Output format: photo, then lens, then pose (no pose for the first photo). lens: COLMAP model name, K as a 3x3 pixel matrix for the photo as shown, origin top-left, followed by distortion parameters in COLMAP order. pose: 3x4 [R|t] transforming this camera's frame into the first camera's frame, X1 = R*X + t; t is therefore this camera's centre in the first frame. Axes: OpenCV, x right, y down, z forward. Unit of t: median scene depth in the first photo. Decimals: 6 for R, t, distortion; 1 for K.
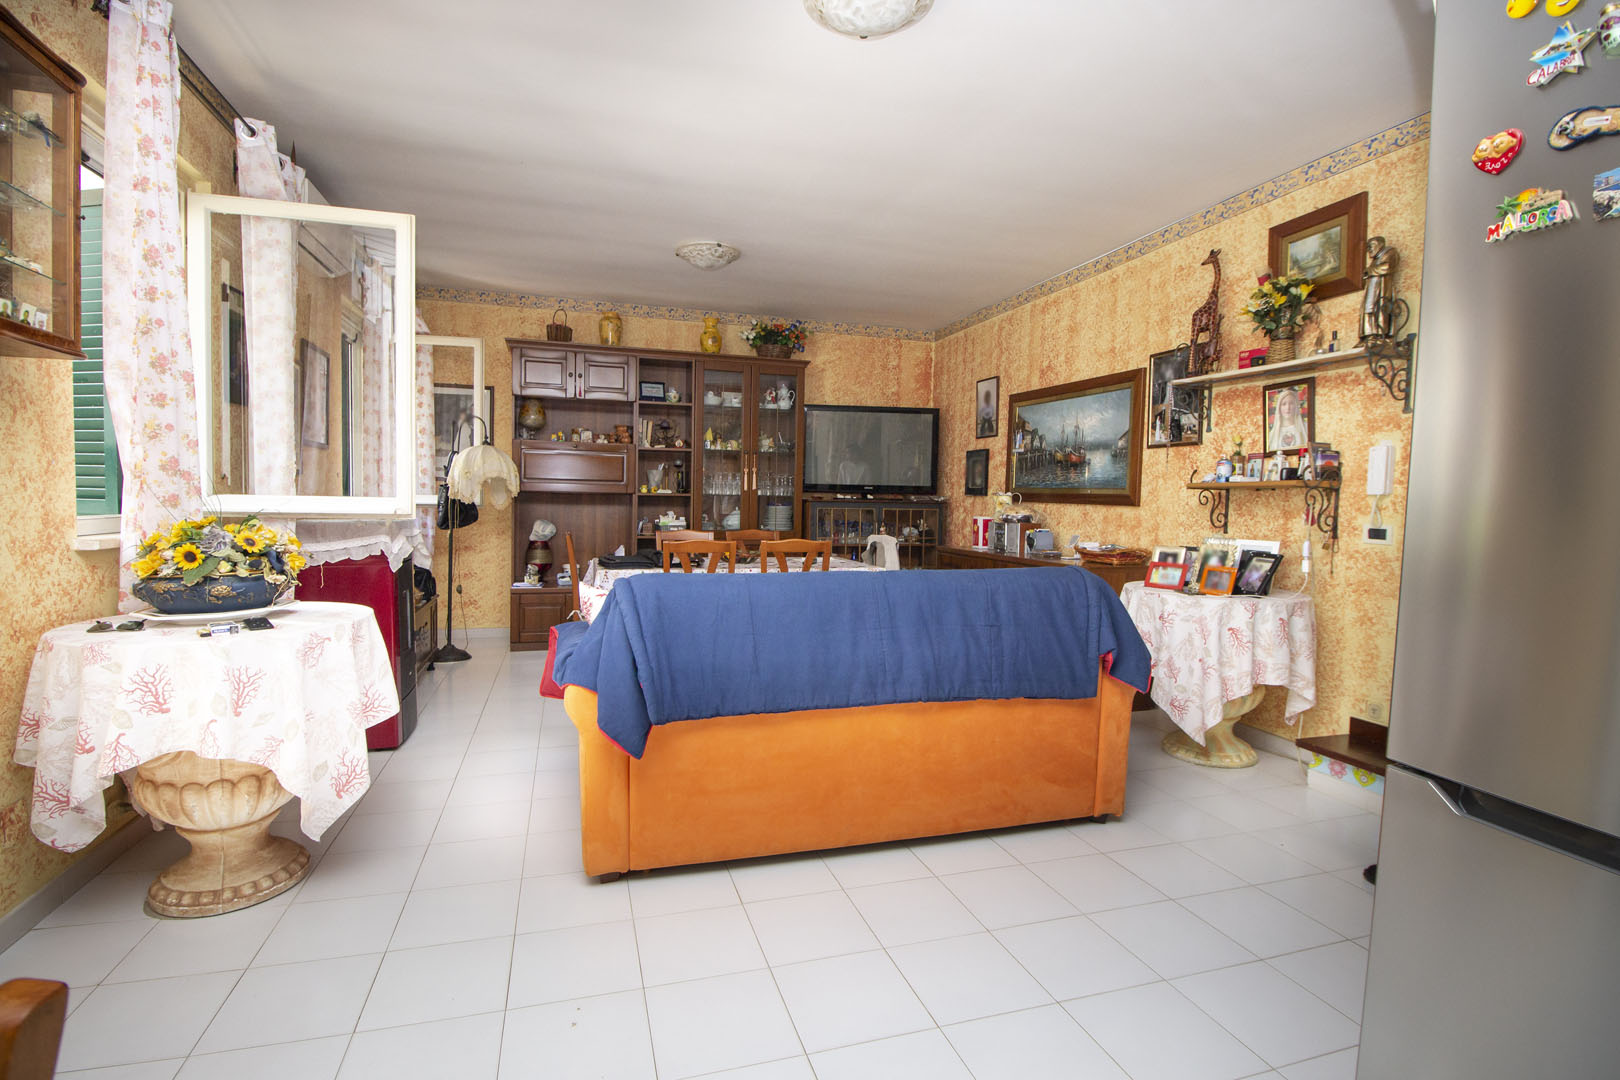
lens RADIAL K [[778.9, 0, 796.5], [0, 778.9, 539.1], [0, 0, 1]] dist [-0.016706, -0.003352]
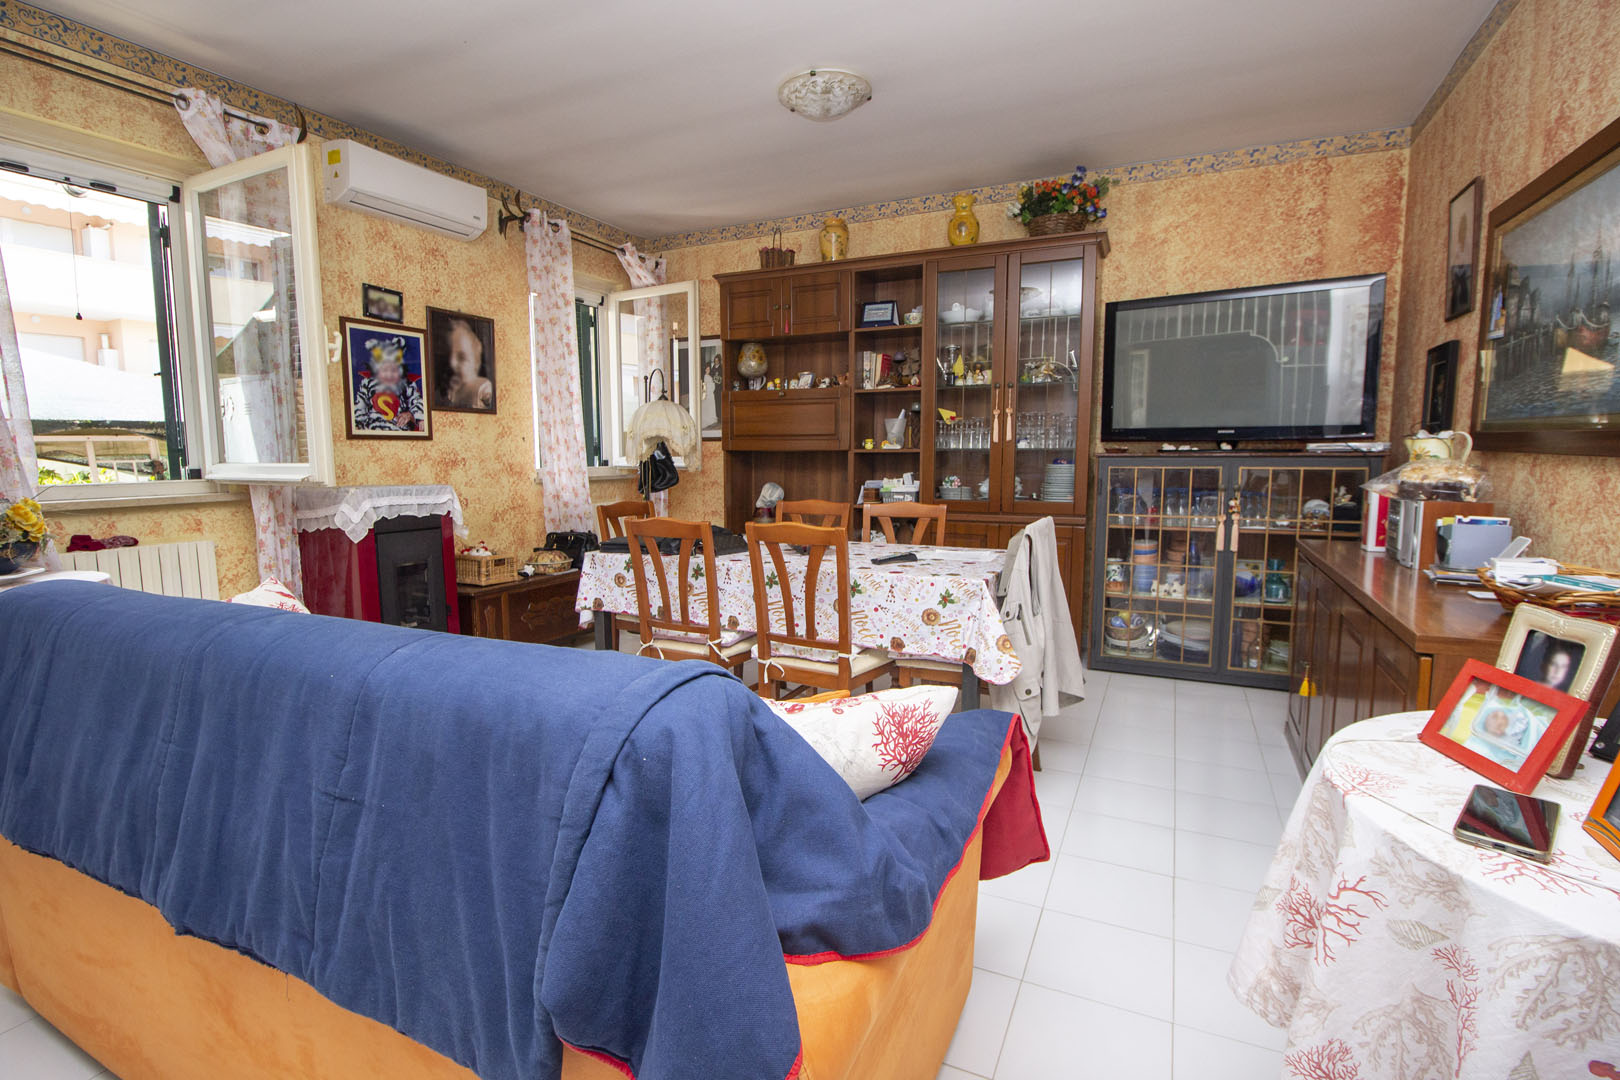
lens RADIAL K [[778.9, 0, 807.2], [0, 778.9, 546.6], [0, 0, 1]] dist [-0.016706, -0.003352]
pose [[0.724945, 0.062534, -0.685962, 0.290378], [-0.016781, 0.997178, 0.073170, -0.018021], [0.688602, -0.041533, 0.723949, 0.385430]]
